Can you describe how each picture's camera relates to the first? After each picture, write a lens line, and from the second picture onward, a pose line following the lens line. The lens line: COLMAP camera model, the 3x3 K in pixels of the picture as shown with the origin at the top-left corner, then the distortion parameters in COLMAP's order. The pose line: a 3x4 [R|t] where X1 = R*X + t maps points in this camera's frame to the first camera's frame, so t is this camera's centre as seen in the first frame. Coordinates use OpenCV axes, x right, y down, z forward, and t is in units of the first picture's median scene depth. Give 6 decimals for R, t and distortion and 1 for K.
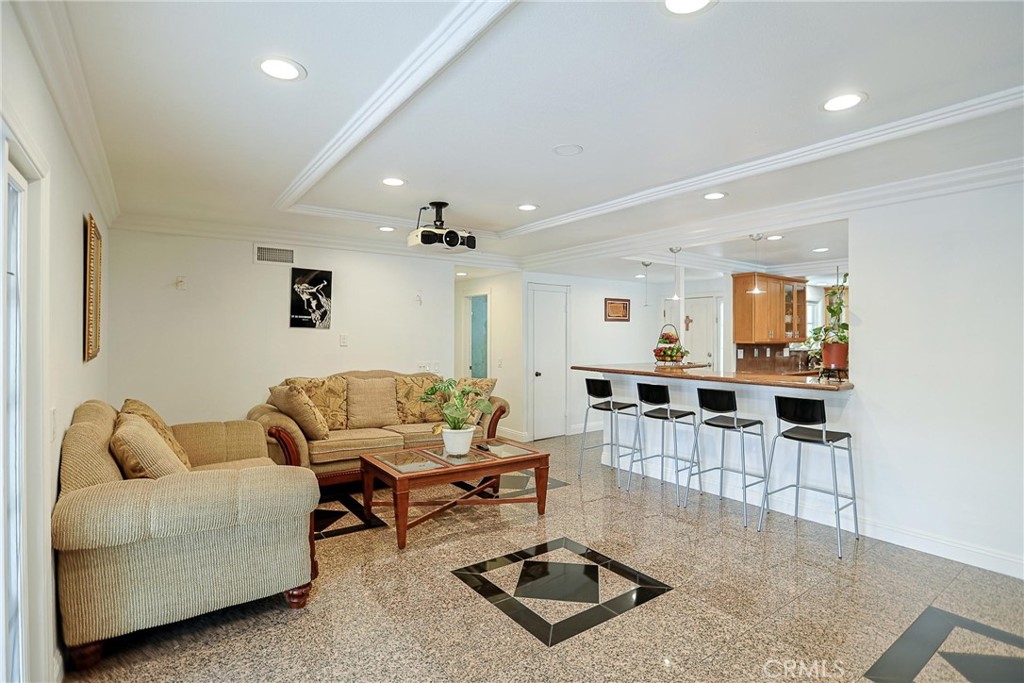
lens RADIAL K [[501.6, 0, 505.0], [0, 501.6, 335.6], [0, 0, 1]] dist [-0.047746, 0.016519]
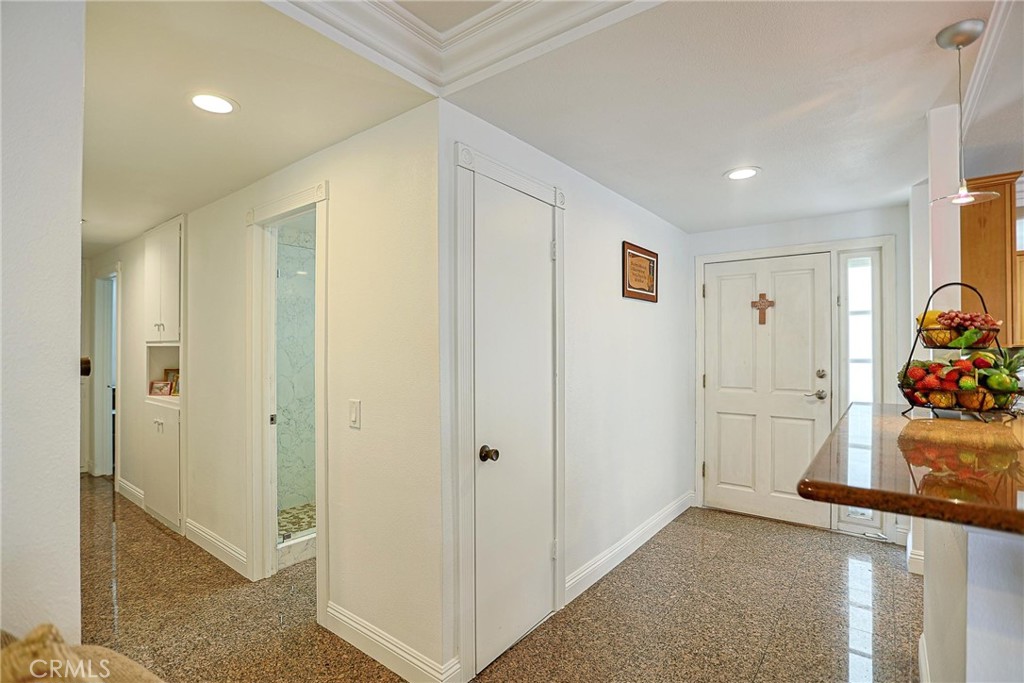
lens RADIAL K [[501.6, 0, 511.1], [0, 501.6, 342.9], [0, 0, 1]] dist [-0.047746, 0.016519]
pose [[0.958543, -0.000007, 0.284949, -0.009985], [0.002471, 0.999963, -0.008288, 0.022568], [-0.284938, 0.008649, 0.958507, 1.173293]]
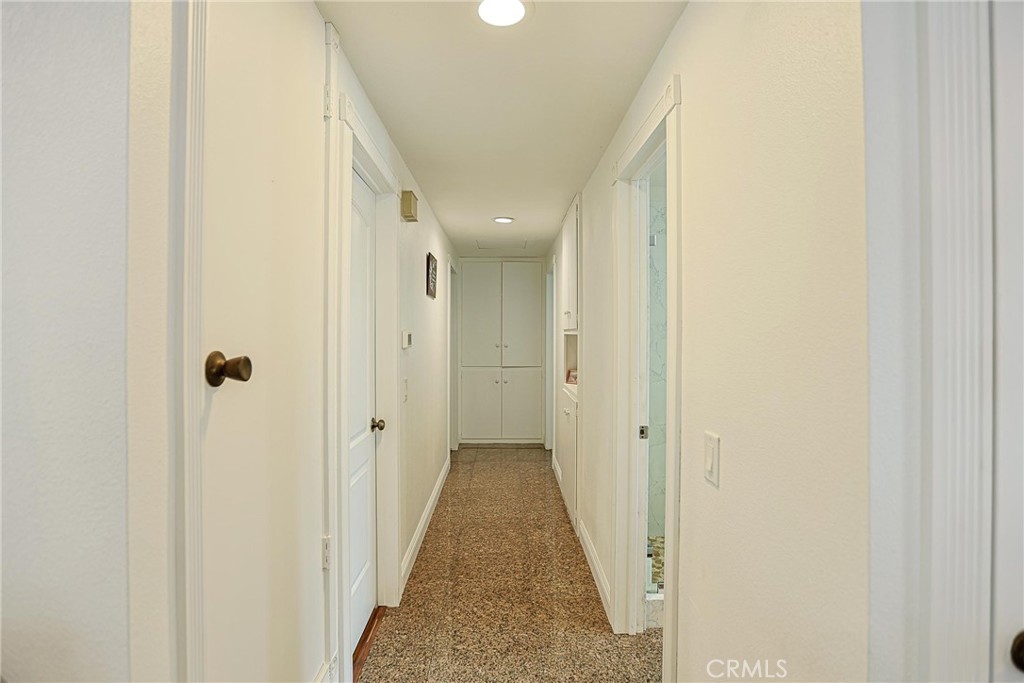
lens RADIAL K [[501.6, 0, 510.0], [0, 501.6, 334.6], [0, 0, 1]] dist [-0.047746, 0.016519]
pose [[0.825208, 0.003445, -0.564818, 0.052453], [-0.002386, 0.999994, 0.002612, 0.017447], [0.564823, -0.000808, 0.825212, 1.418055]]
